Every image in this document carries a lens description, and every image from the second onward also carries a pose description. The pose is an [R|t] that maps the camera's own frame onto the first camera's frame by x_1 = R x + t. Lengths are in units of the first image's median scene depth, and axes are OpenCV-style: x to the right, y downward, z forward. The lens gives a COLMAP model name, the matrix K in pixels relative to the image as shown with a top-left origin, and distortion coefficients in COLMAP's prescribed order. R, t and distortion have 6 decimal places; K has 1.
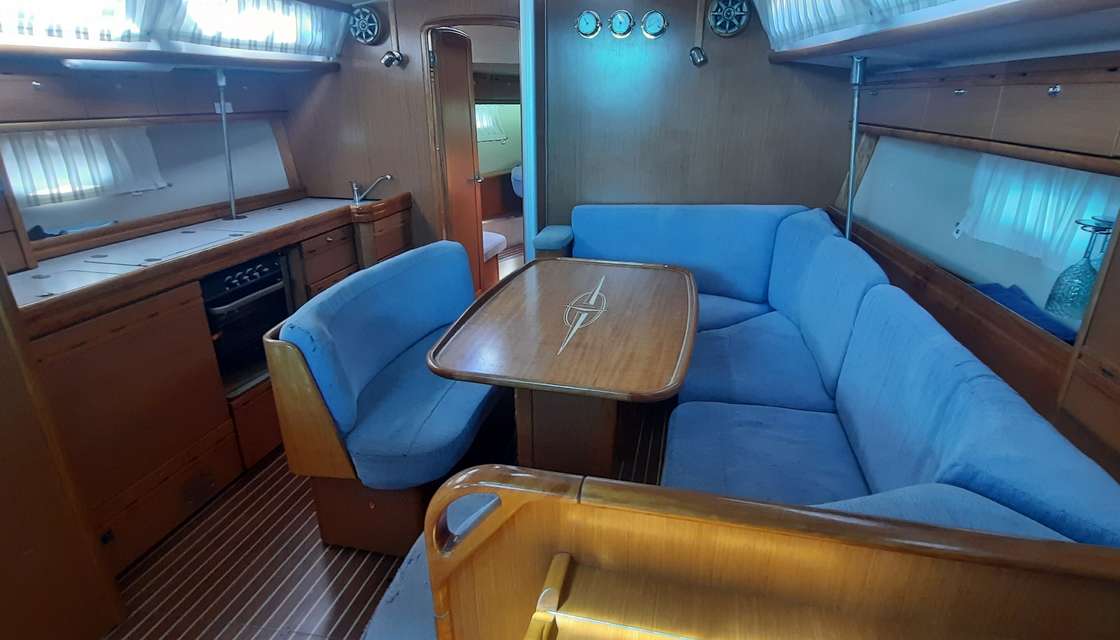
lens RADIAL K [[567.4, 0, 568.3], [0, 567.4, 320.1], [0, 0, 1]] dist [-0.027490, -0.000208]
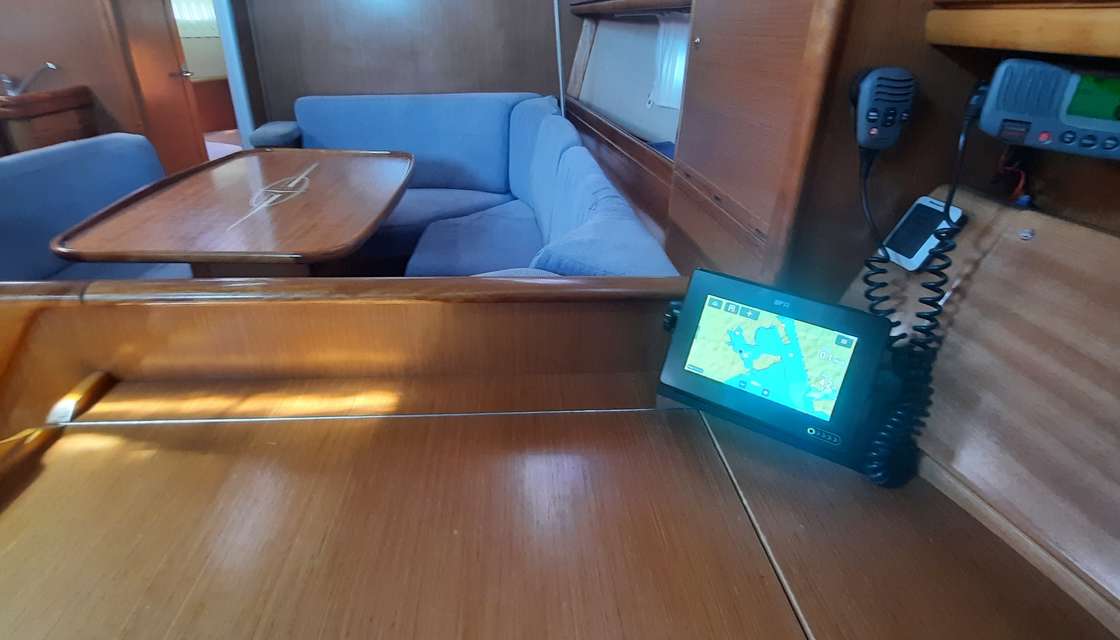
lens RADIAL K [[572.9, 0, 567.7], [0, 572.9, 314.9], [0, 0, 1]] dist [-0.001719, -0.000212]
pose [[0.950698, -0.109896, 0.289992, 0.150341], [0.080060, 0.990381, 0.112853, 0.092757], [-0.299605, -0.084072, 0.950352, -0.031566]]
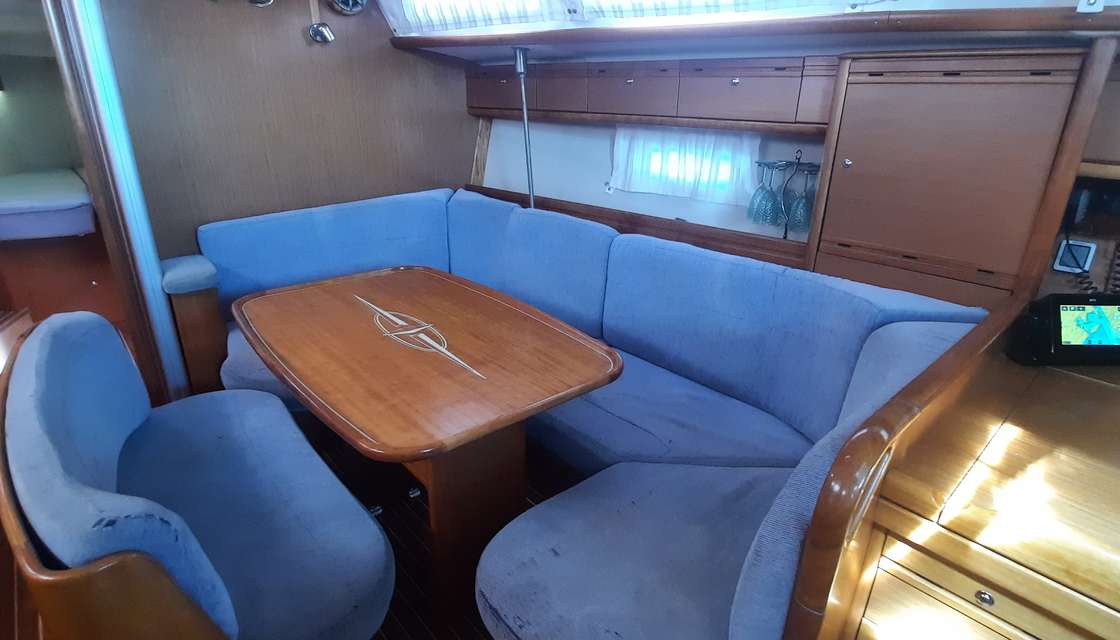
lens RADIAL K [[558.6, 0, 560.0], [0, 558.6, 320.0], [0, 0, 1]] dist [-0.016352, -0.000537]
pose [[0.574893, -0.293290, 0.763858, -0.391847], [0.279158, 0.947843, 0.153833, -0.083406], [-0.769135, 0.124799, 0.626783, 0.253031]]
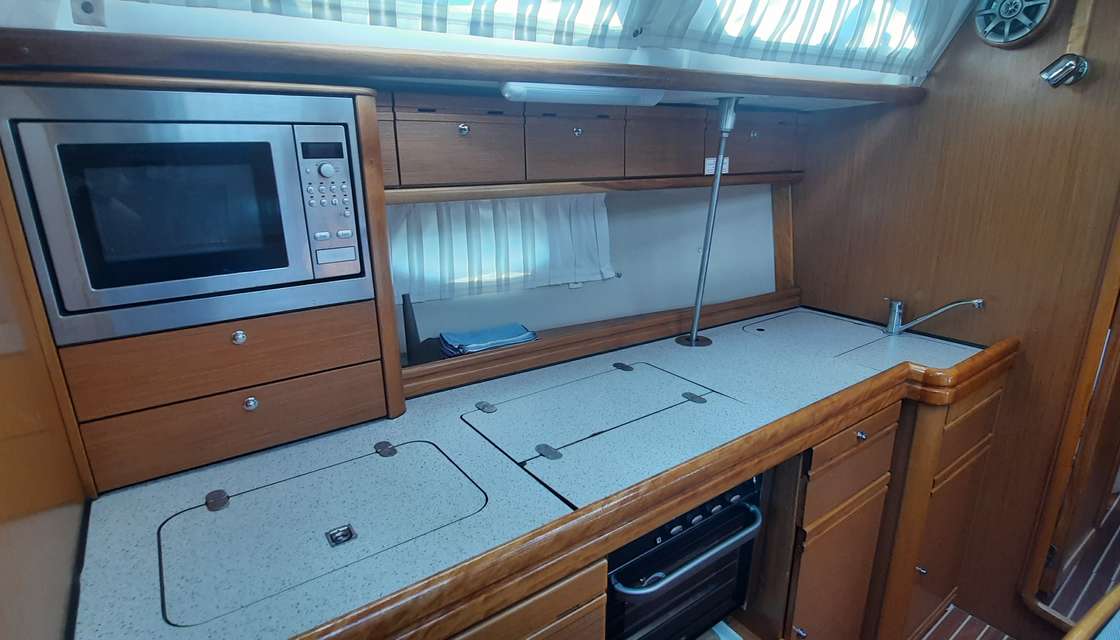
lens RADIAL K [[567.4, 0, 568.3], [0, 567.4, 320.1], [0, 0, 1]] dist [-0.027490, -0.000208]
pose [[0.750550, 0.174922, -0.637242, -0.368165], [-0.228961, 0.973432, -0.002467, -0.205430], [0.619880, 0.147755, 0.770660, 0.521340]]
